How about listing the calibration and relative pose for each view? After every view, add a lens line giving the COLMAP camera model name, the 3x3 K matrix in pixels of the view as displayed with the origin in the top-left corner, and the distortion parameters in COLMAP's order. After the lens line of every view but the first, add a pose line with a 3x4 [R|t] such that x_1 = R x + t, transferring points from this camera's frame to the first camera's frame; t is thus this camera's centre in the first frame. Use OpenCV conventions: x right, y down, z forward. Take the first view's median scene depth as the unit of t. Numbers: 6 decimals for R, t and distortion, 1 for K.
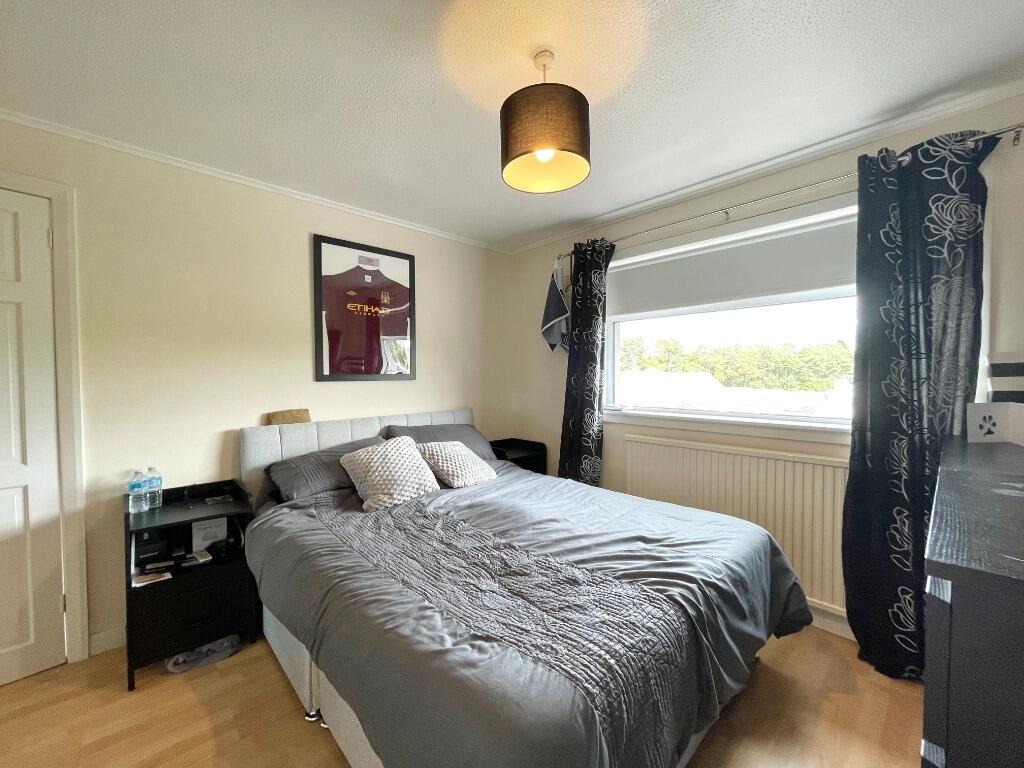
lens RADIAL K [[411.9, 0, 511.6], [0, 411.9, 382.9], [0, 0, 1]] dist [0.011235, 0.000116]
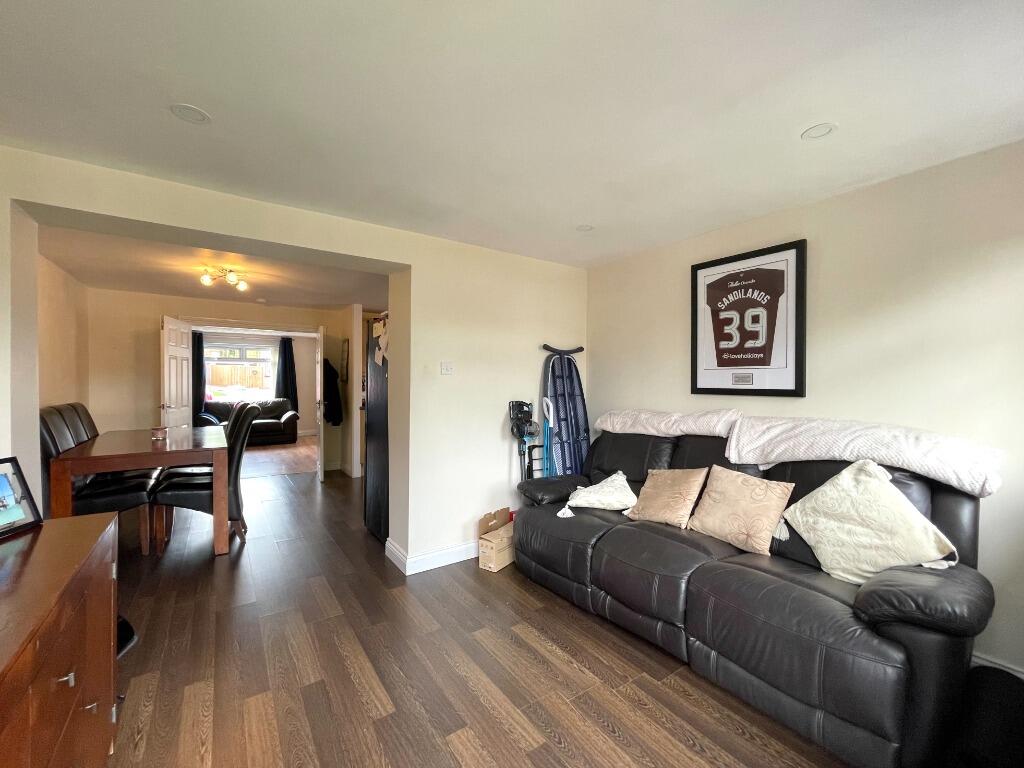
lens RADIAL K [[411.9, 0, 511.7], [0, 411.9, 384.4], [0, 0, 1]] dist [0.011235, 0.000116]
pose [[-0.121288, 0.010311, -0.992564, 0.660771], [-0.027756, 0.999520, 0.013775, -0.028720], [0.992229, 0.029221, -0.120944, 0.591880]]
